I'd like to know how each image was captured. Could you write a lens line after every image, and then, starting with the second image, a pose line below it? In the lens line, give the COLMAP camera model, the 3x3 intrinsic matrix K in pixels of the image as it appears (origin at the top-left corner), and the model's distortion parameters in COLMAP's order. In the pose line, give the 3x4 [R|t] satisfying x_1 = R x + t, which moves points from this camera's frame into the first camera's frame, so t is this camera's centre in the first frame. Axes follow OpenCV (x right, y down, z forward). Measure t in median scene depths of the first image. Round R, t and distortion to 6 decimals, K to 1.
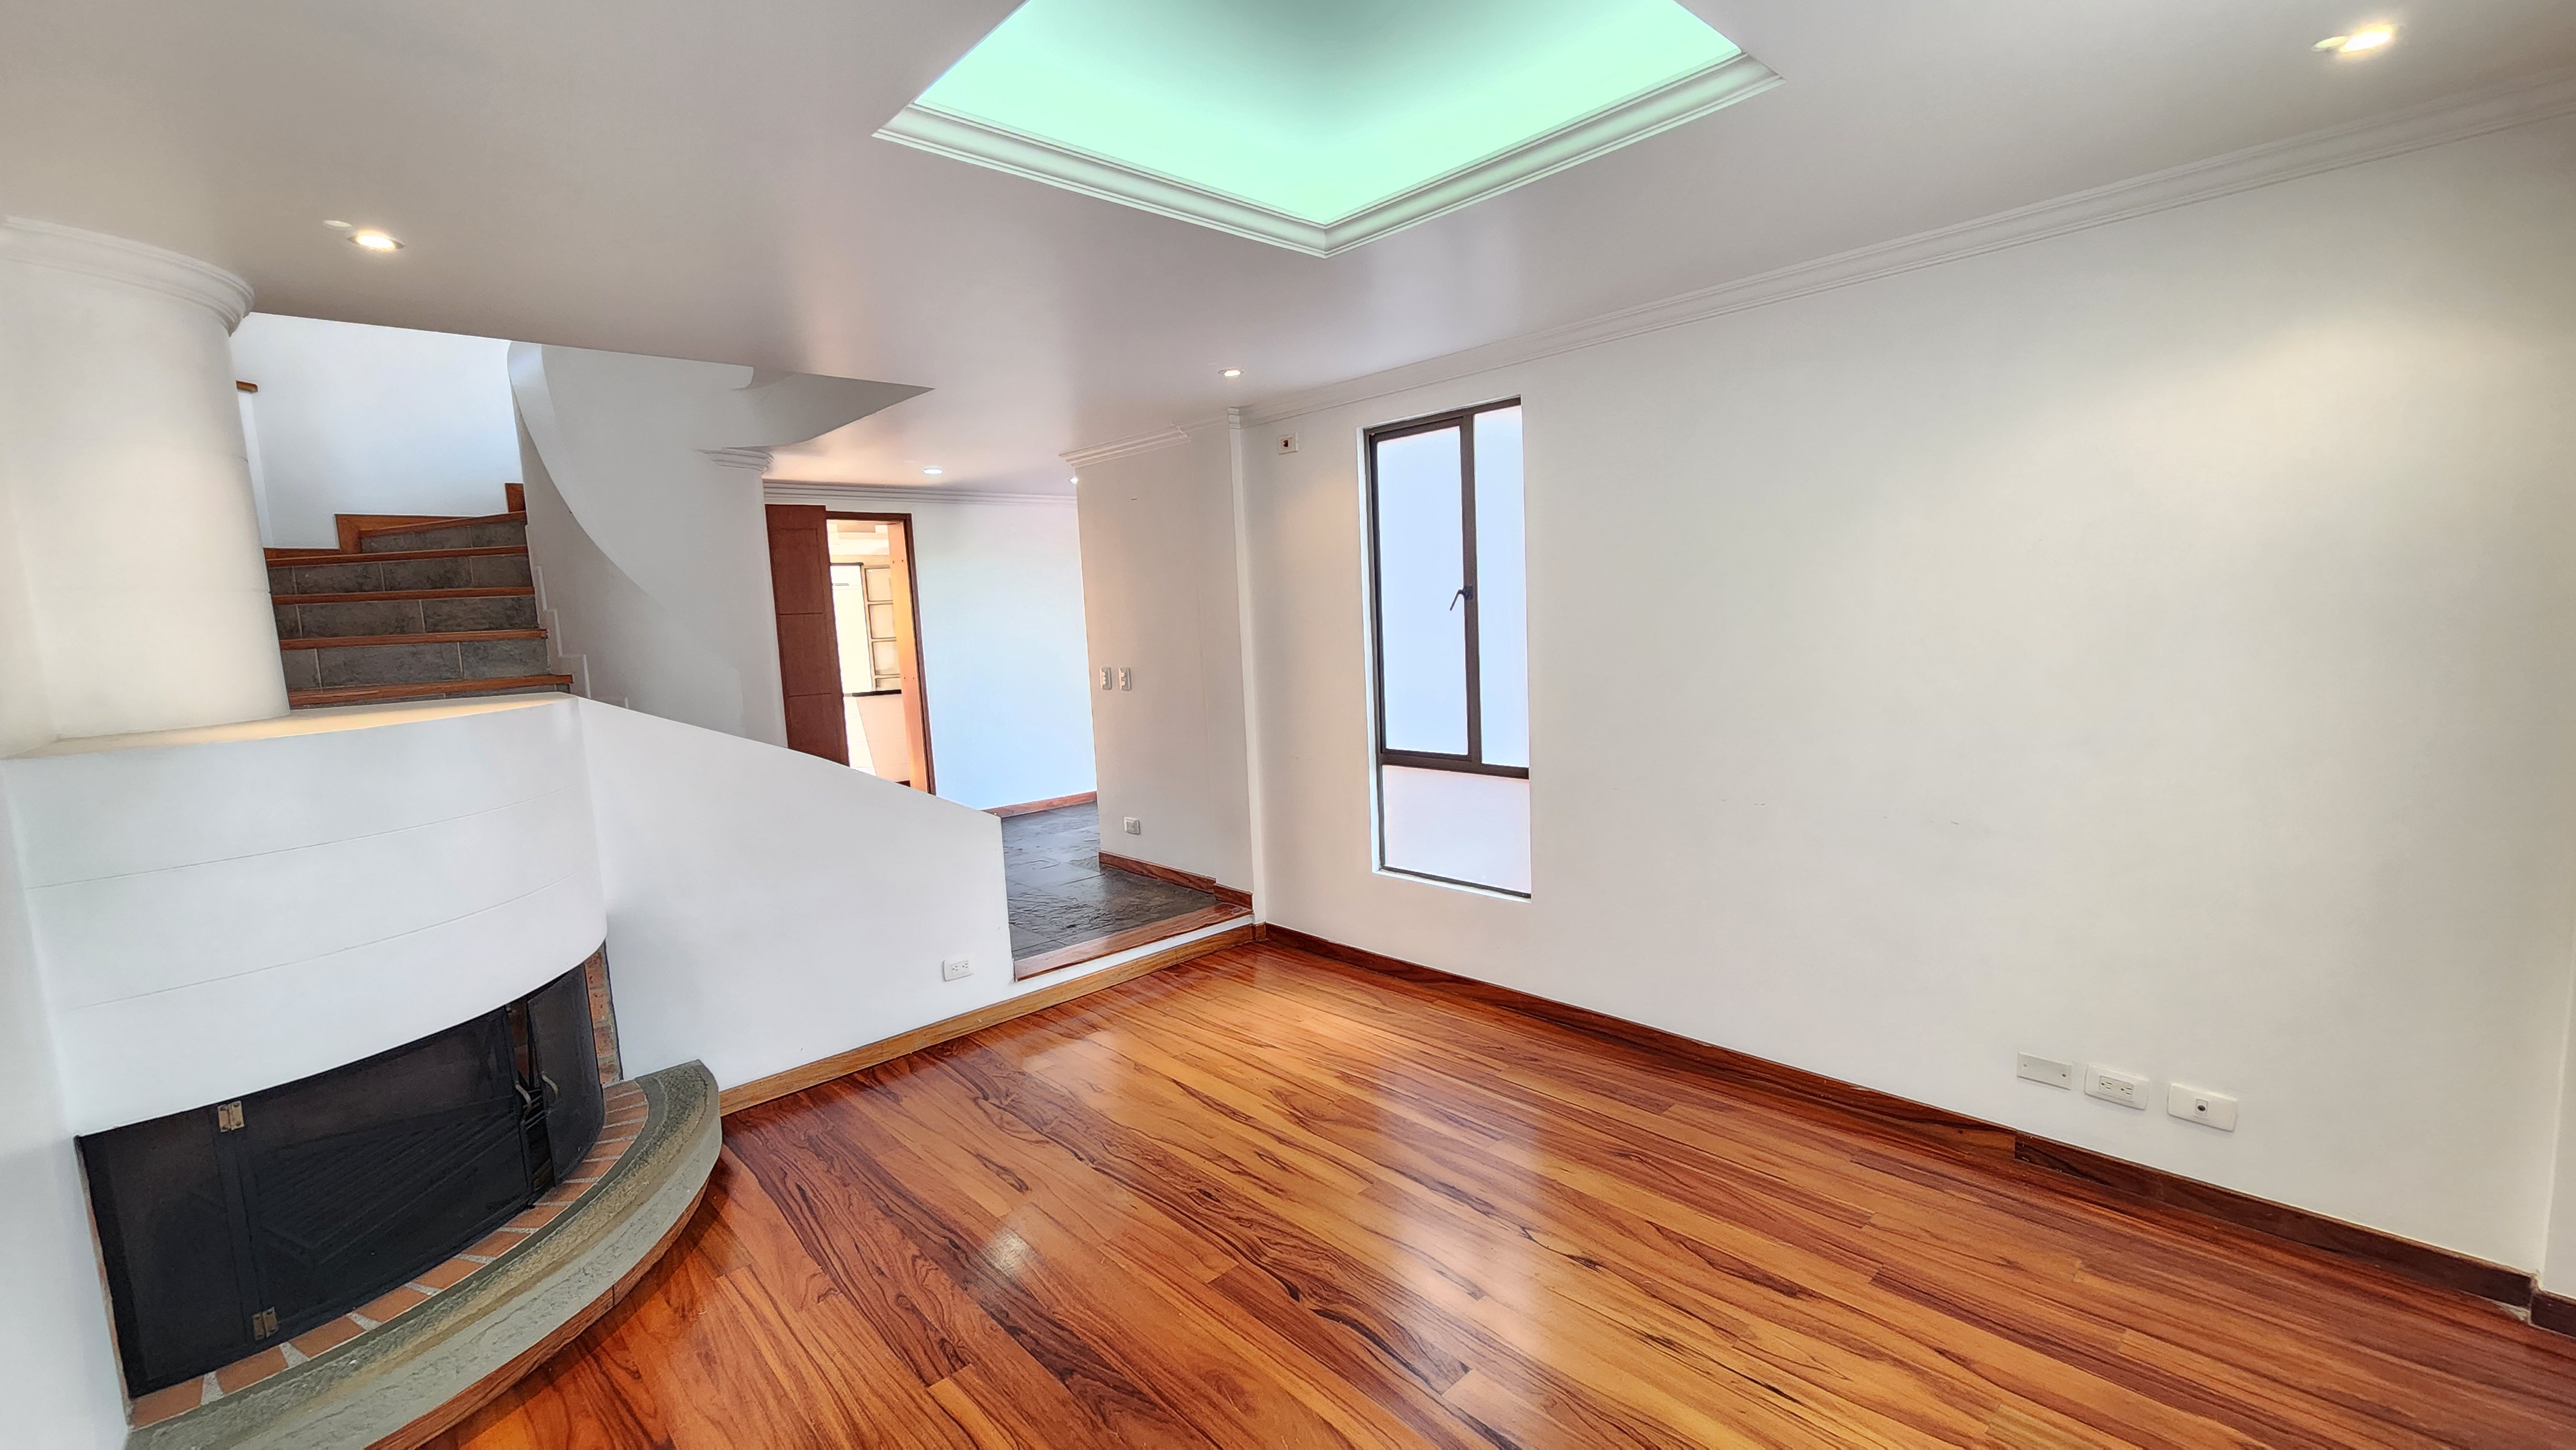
lens RADIAL K [[1062.2, 0, 1282.6], [0, 1062.2, 734.6], [0, 0, 1]] dist [-0.002008, 0.000498]
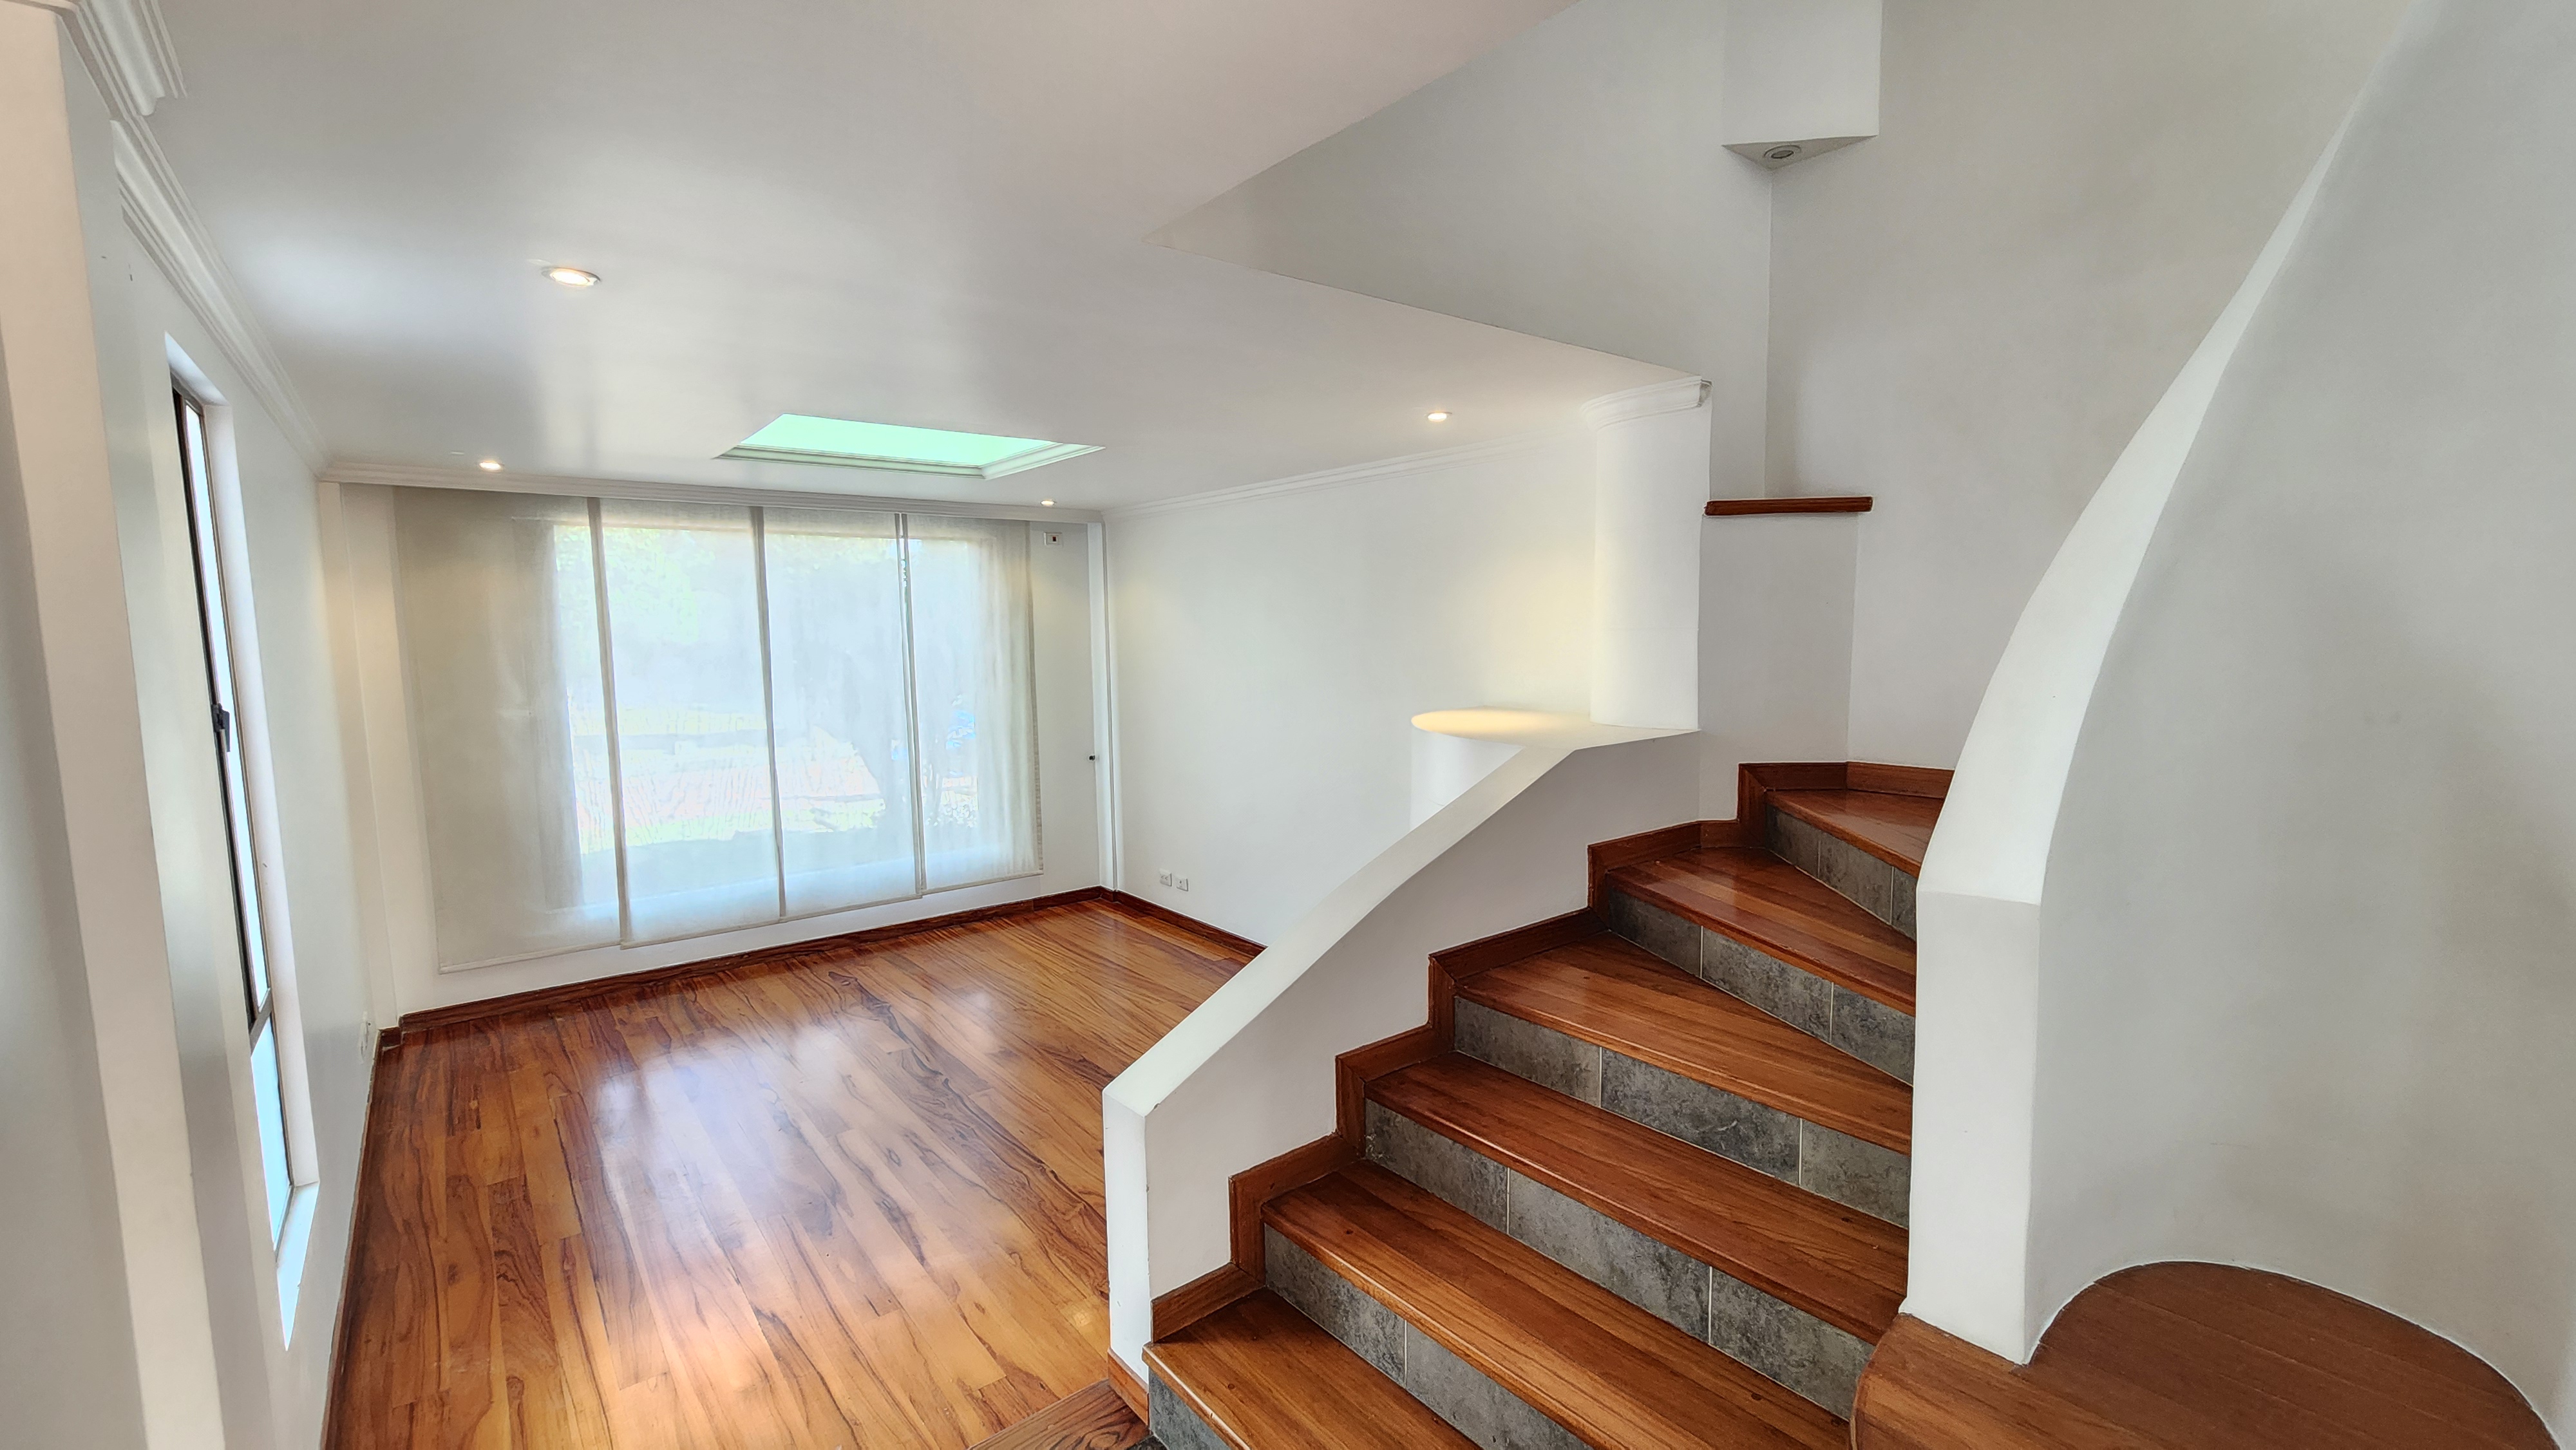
lens RADIAL K [[1062.2, 0, 1289.1], [0, 1062.2, 738.2], [0, 0, 1]] dist [-0.002008, 0.000498]
pose [[-0.995556, 0.048753, 0.080572, -0.458431], [0.065541, 0.973060, 0.221039, -0.228360], [-0.067625, 0.225337, -0.971931, 1.636893]]
